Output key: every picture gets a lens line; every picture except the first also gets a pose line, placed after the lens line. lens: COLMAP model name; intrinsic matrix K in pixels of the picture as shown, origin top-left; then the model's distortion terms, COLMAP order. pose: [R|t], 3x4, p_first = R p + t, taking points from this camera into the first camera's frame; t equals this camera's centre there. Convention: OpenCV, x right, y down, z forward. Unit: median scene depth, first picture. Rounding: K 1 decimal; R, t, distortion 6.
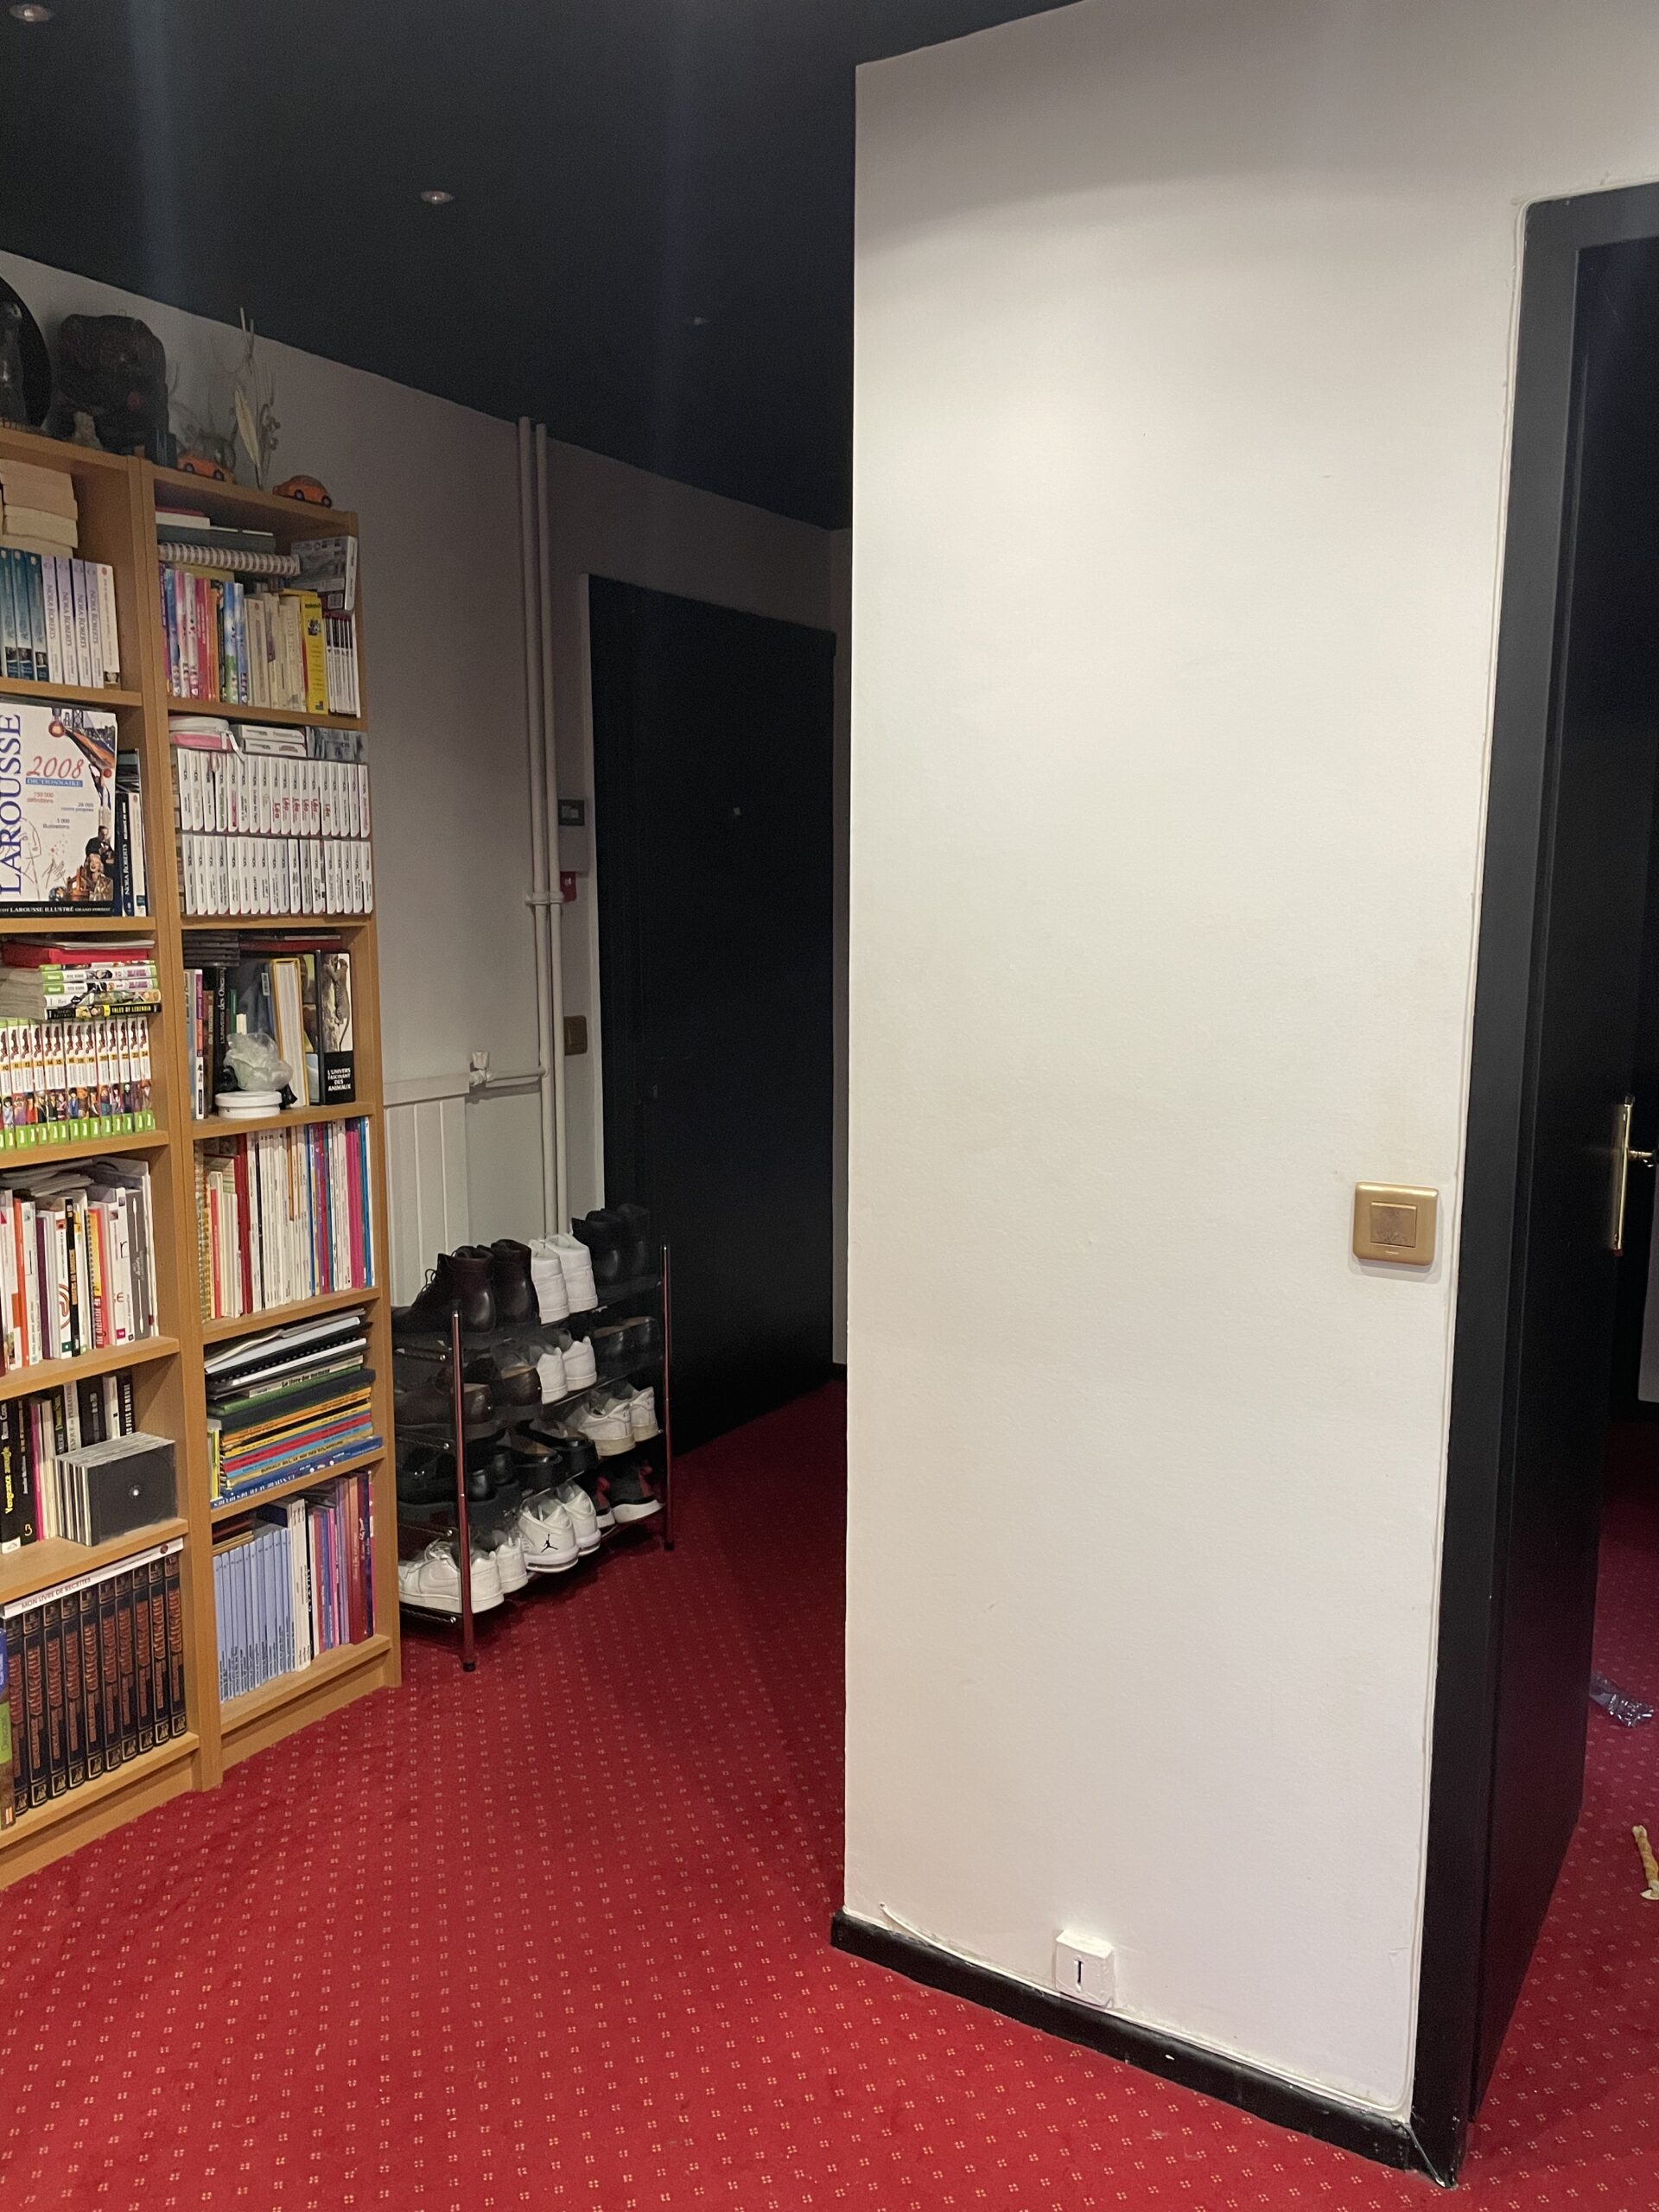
lens RADIAL K [[1685.8, 0, 827.4], [0, 1685.8, 1107.5], [0, 0, 1]] dist [0.010951, -0.000093]
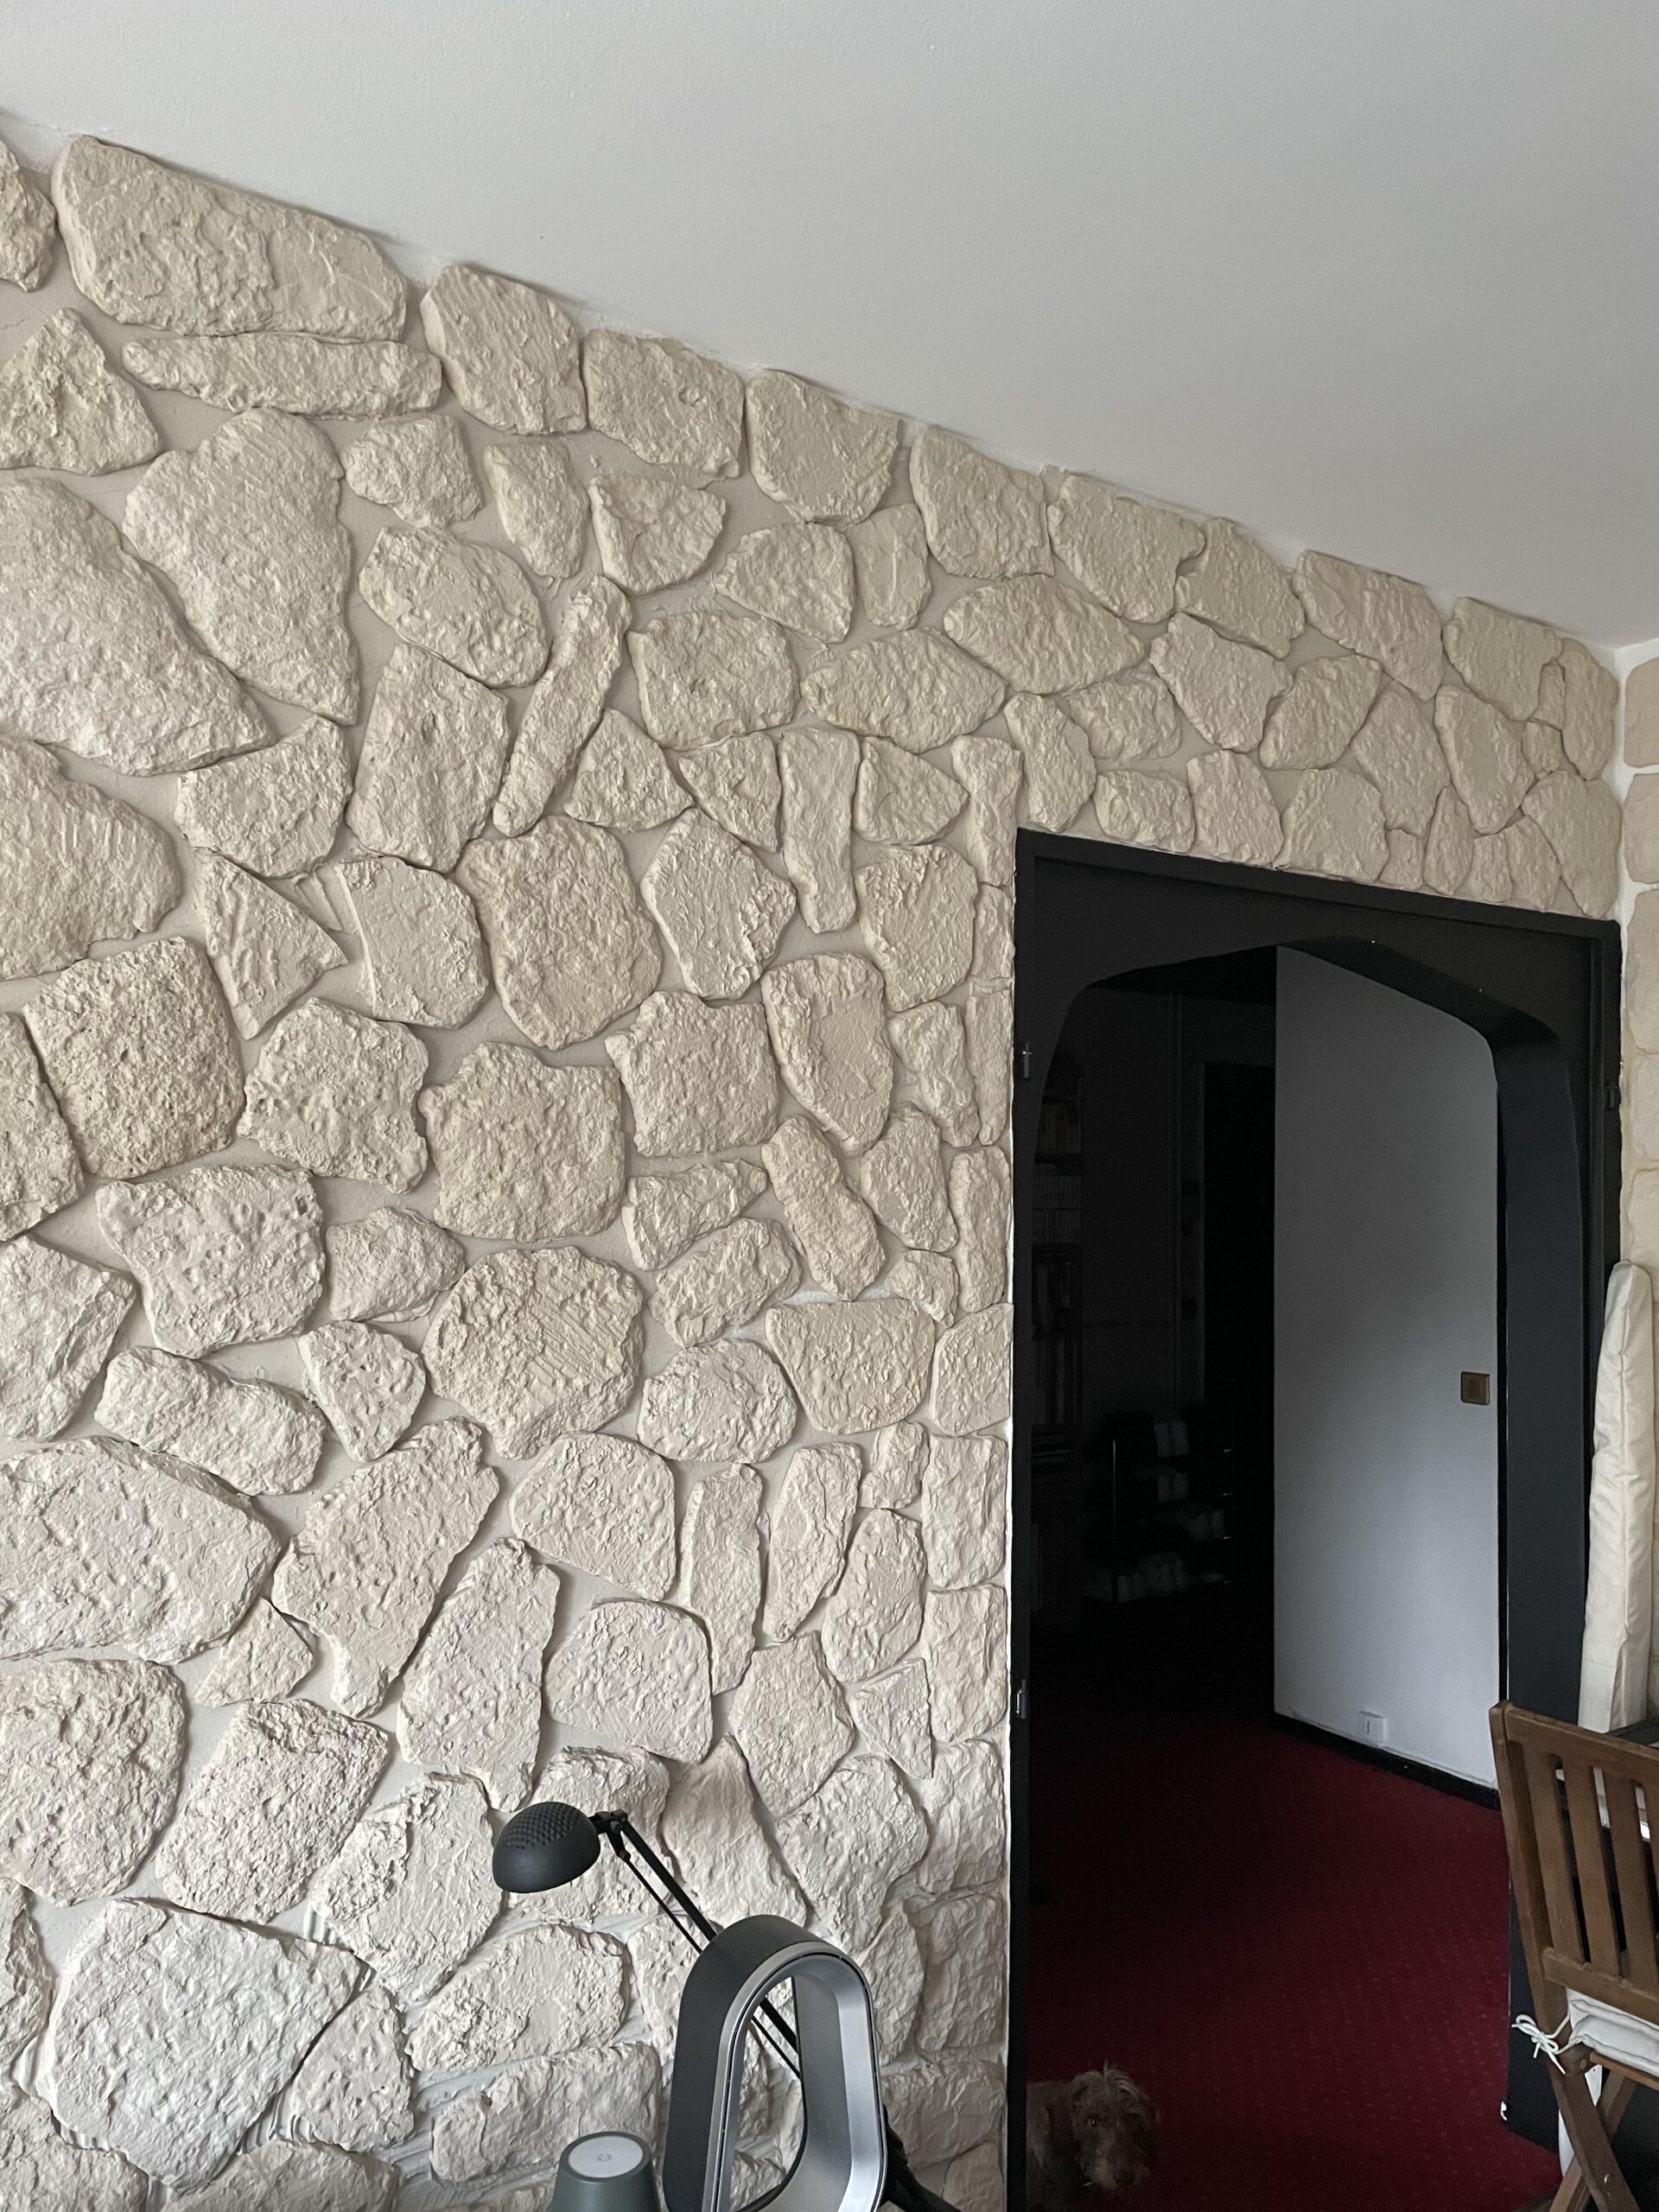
lens RADIAL K [[1685.8, 0, 827.6], [0, 1685.8, 1112.5], [0, 0, 1]] dist [0.010951, -0.000093]
pose [[0.918050, 0.007330, -0.396397, 0.234631], [-0.065767, 0.988792, -0.134031, 0.019788], [0.390971, 0.149117, 0.908243, -0.922682]]
